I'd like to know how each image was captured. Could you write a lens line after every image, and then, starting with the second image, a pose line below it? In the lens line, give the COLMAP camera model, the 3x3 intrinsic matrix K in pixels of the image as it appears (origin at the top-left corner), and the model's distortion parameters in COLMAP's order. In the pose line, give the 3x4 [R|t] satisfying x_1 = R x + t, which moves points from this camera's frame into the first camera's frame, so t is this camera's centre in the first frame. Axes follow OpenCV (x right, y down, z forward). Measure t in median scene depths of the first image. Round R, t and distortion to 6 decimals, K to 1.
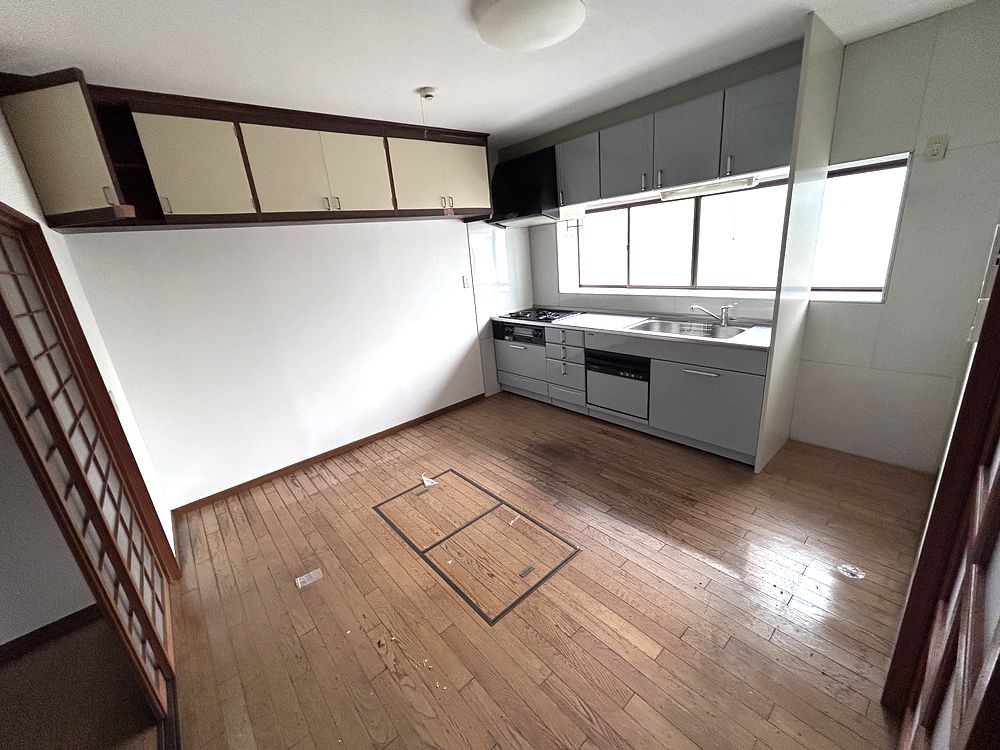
lens RADIAL K [[402.8, 0, 499.0], [0, 402.8, 373.2], [0, 0, 1]] dist [0.000659, -0.000434]
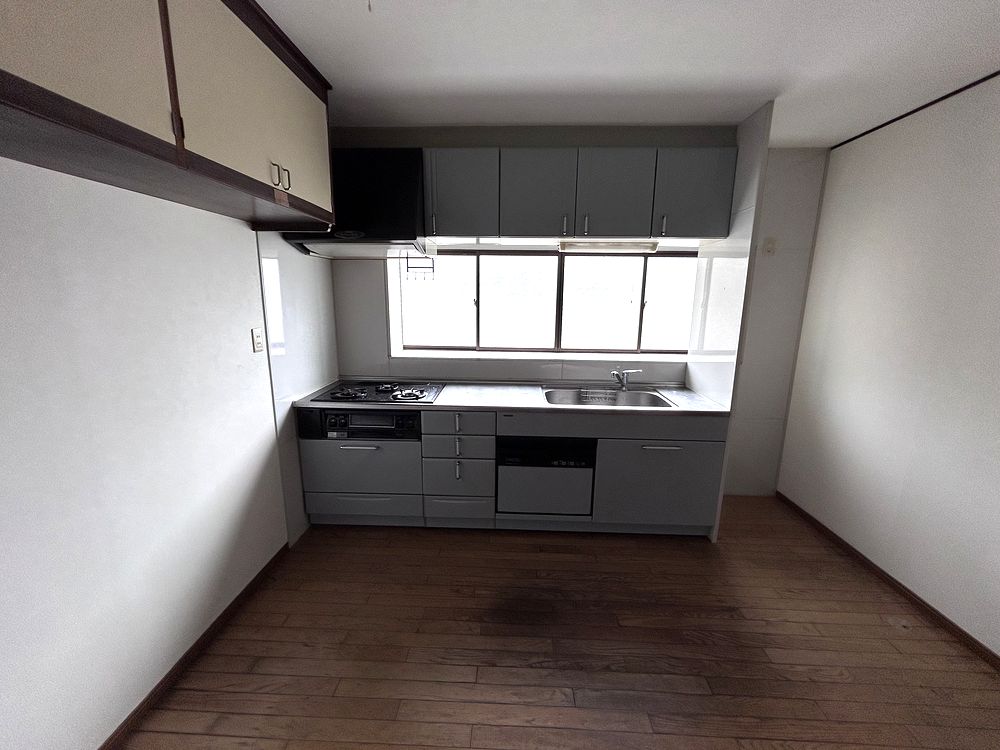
lens RADIAL K [[402.8, 0, 499.0], [0, 402.8, 373.2], [0, 0, 1]] dist [0.000659, -0.000434]
pose [[0.680136, -0.047099, 0.731572, -0.295473], [0.149998, 0.985762, -0.075988, -0.116868], [-0.717577, 0.161416, 0.677517, 0.508168]]
